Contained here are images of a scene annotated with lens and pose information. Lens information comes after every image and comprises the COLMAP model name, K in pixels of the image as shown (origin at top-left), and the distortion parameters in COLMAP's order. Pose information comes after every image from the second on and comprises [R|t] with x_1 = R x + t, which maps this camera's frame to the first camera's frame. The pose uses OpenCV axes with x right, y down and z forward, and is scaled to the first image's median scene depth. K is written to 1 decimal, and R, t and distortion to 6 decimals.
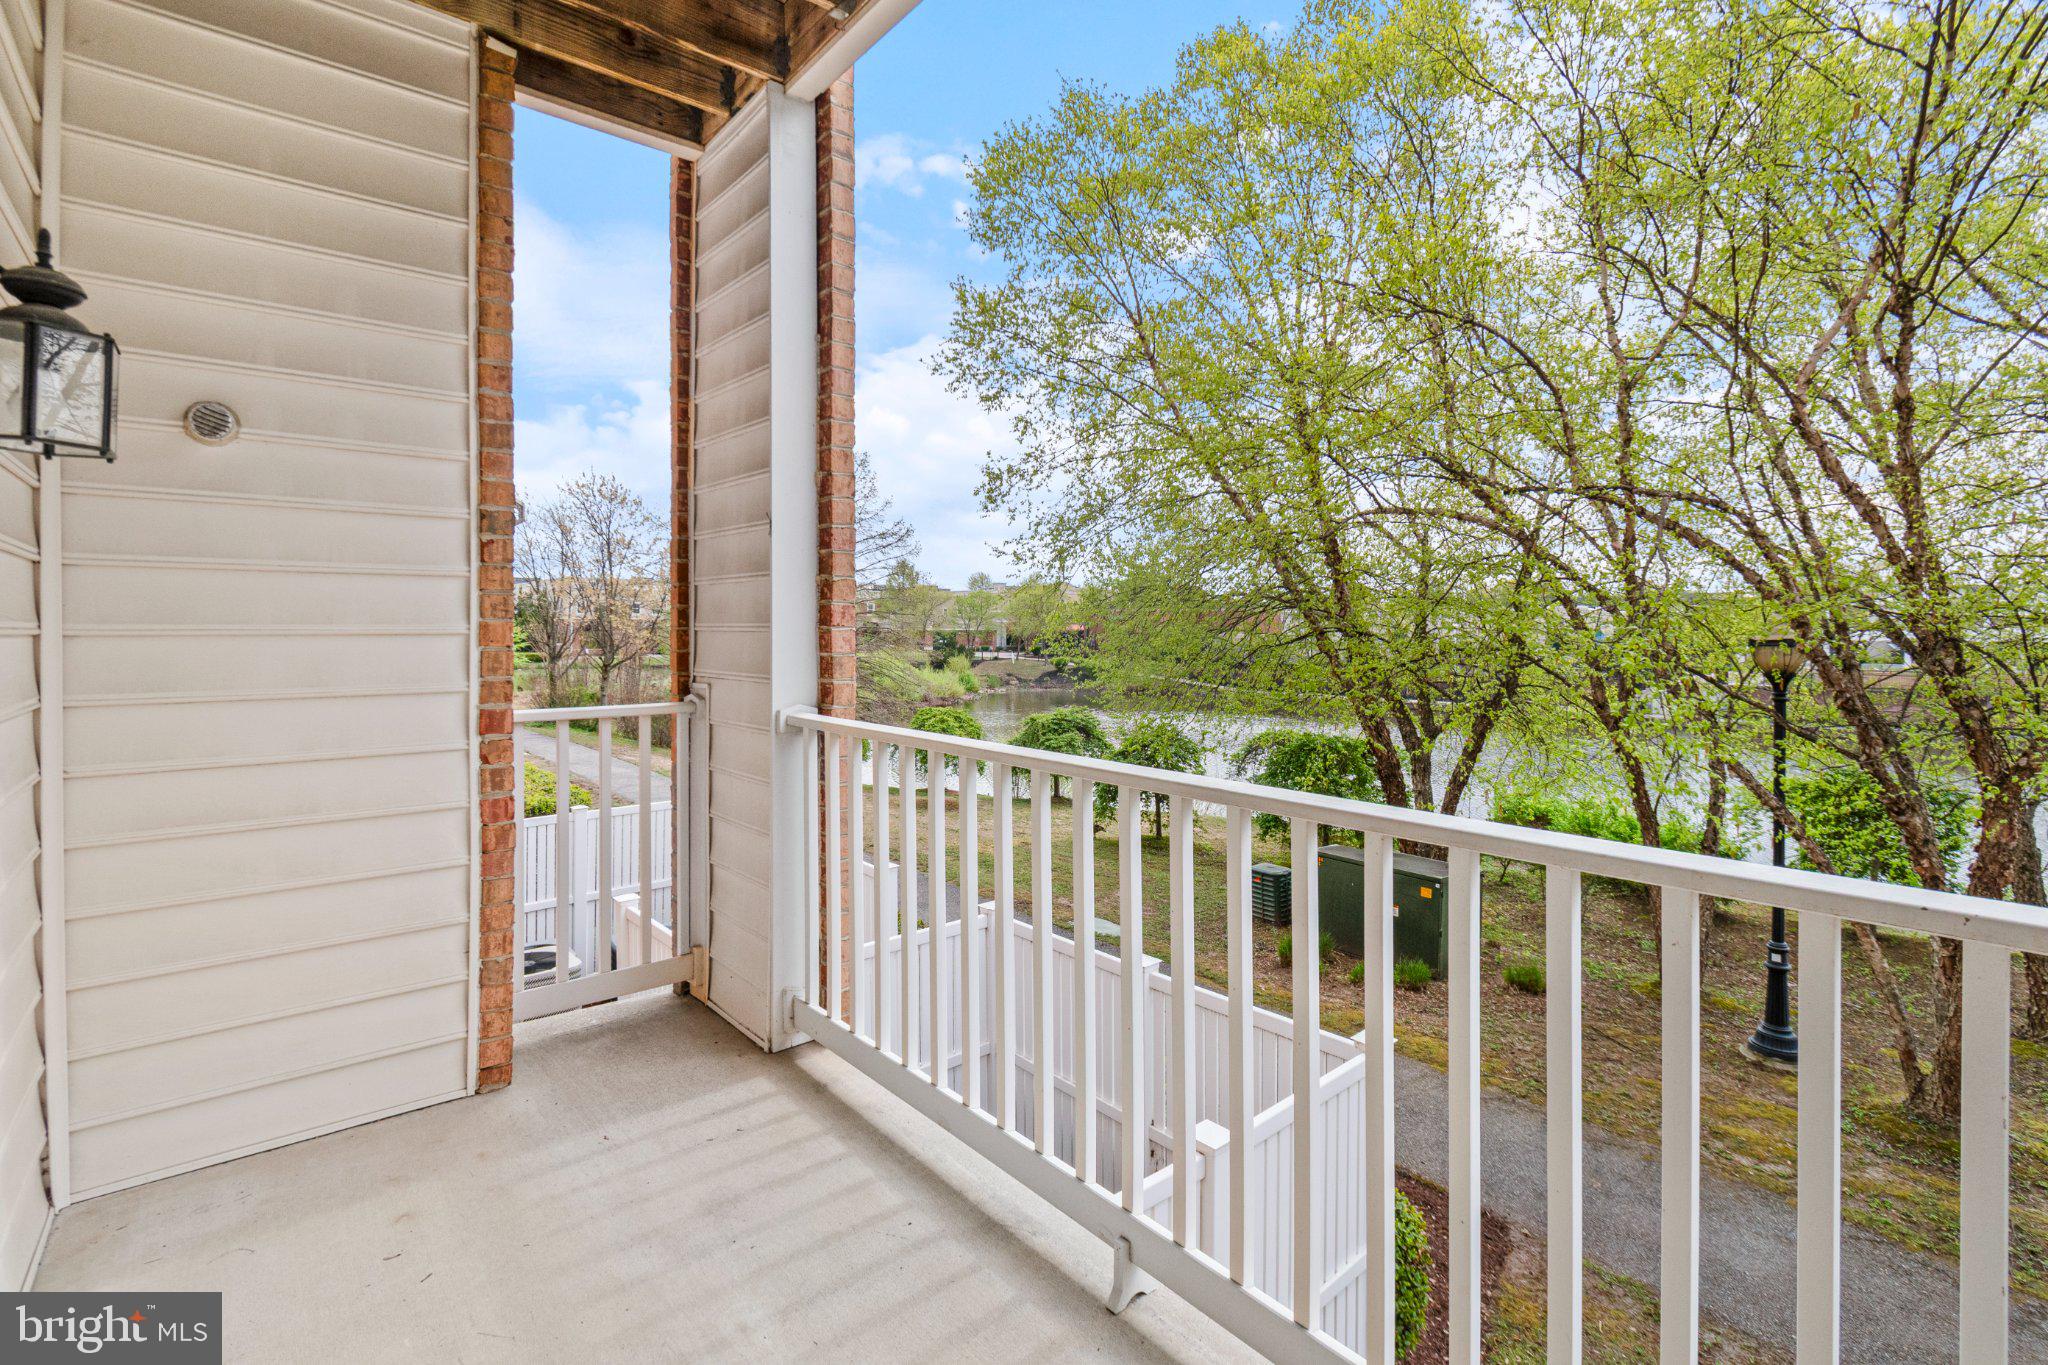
lens RADIAL K [[930.7, 0, 1024.2], [0, 930.7, 636.7], [0, 0, 1]] dist [-0.002255, -0.001116]
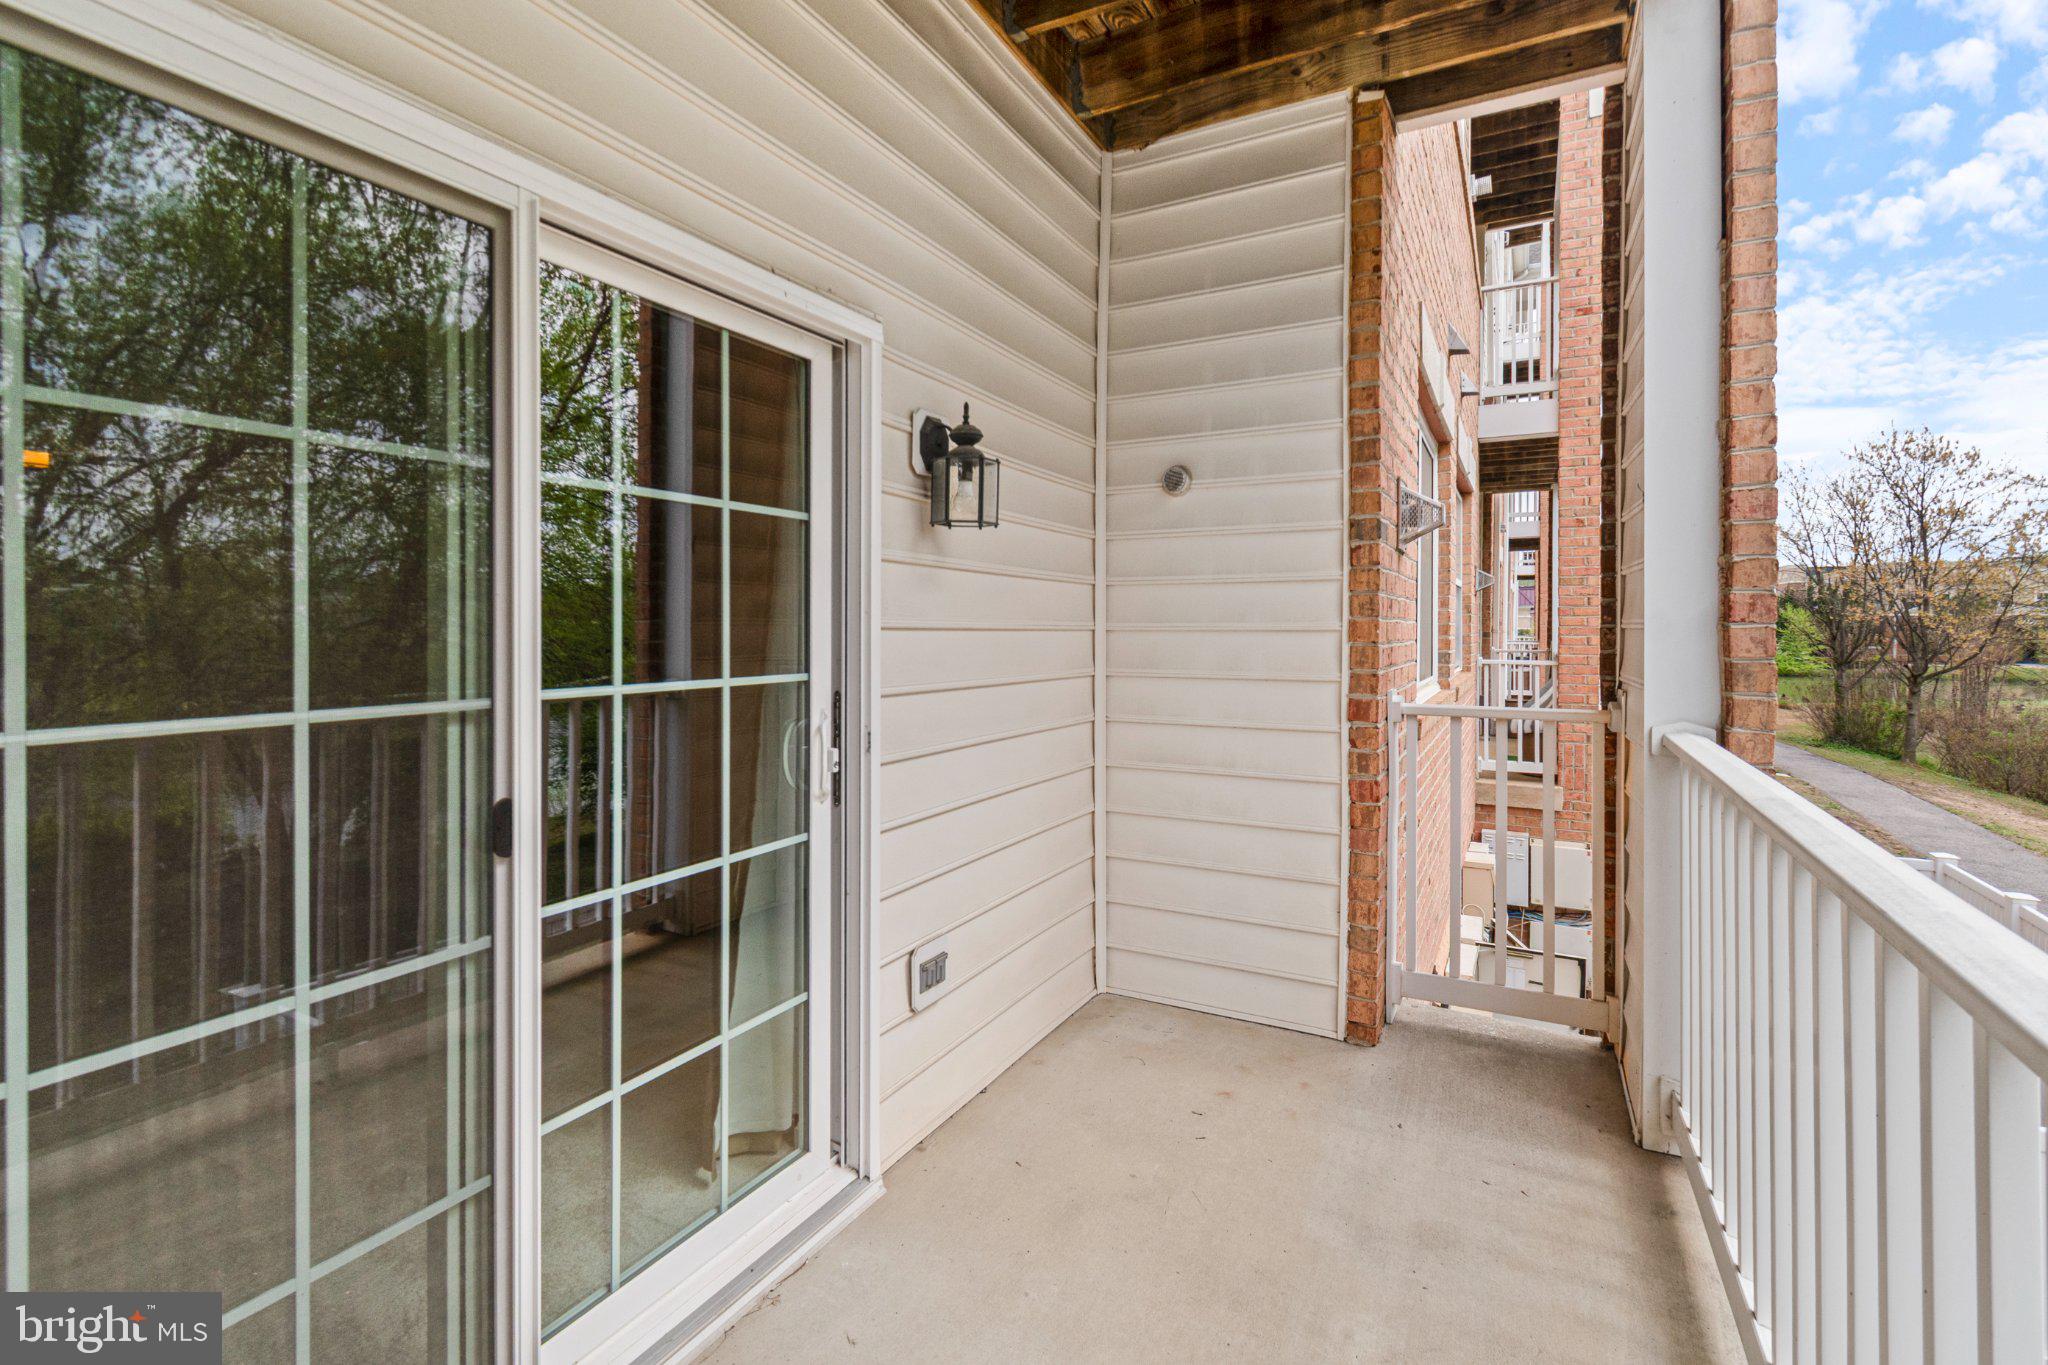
lens RADIAL K [[959.1, 0, 985.1], [0, 959.1, 628.1], [0, 0, 1]] dist [-0.002108, -0.000538]
pose [[0.358293, 0.000469, -0.933609, 0.332011], [-0.008595, 0.999959, -0.002796, 0.000958], [0.933569, 0.009026, 0.358283, 0.176275]]
